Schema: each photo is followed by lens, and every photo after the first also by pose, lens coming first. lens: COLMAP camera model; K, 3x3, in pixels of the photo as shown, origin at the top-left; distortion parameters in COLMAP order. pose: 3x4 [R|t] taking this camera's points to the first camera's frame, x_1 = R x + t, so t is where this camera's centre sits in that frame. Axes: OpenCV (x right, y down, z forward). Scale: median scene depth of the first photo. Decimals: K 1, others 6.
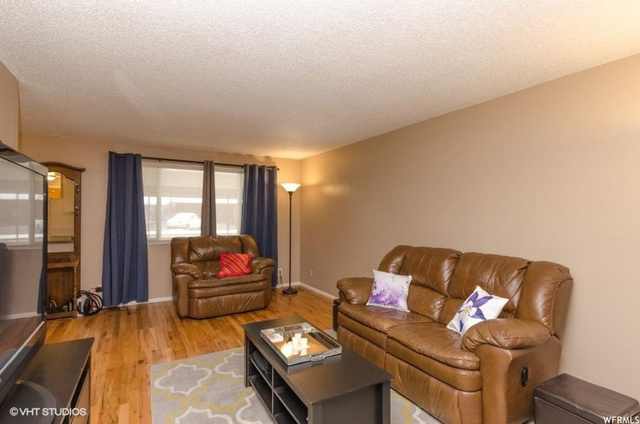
lens RADIAL K [[316.2, 0, 325.3], [0, 316.2, 215.0], [0, 0, 1]] dist [0.005650, -0.000877]
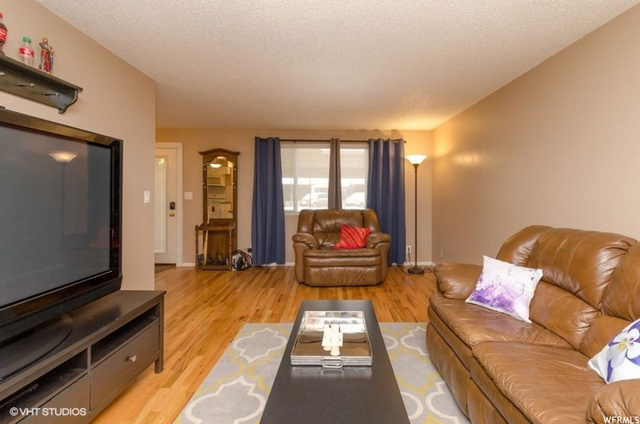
lens RADIAL K [[291.4, 0, 343.6], [0, 291.4, 194.5], [0, 0, 1]] dist [0.001617, -0.000403]
pose [[0.880738, -0.002751, -0.473596, 0.145367], [0.001770, 0.999995, -0.002517, 0.023226], [0.473601, 0.001379, 0.880738, 0.182334]]
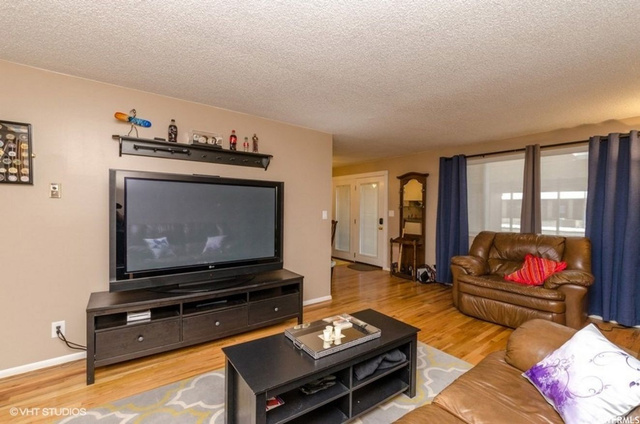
lens RADIAL K [[291.4, 0, 334.1], [0, 291.4, 214.4], [0, 0, 1]] dist [0.001617, -0.000403]
pose [[0.133664, 0.019495, -0.990835, 0.408718], [-0.009580, 0.999785, 0.018379, 0.006013], [0.990980, 0.007035, 0.133822, 0.444263]]
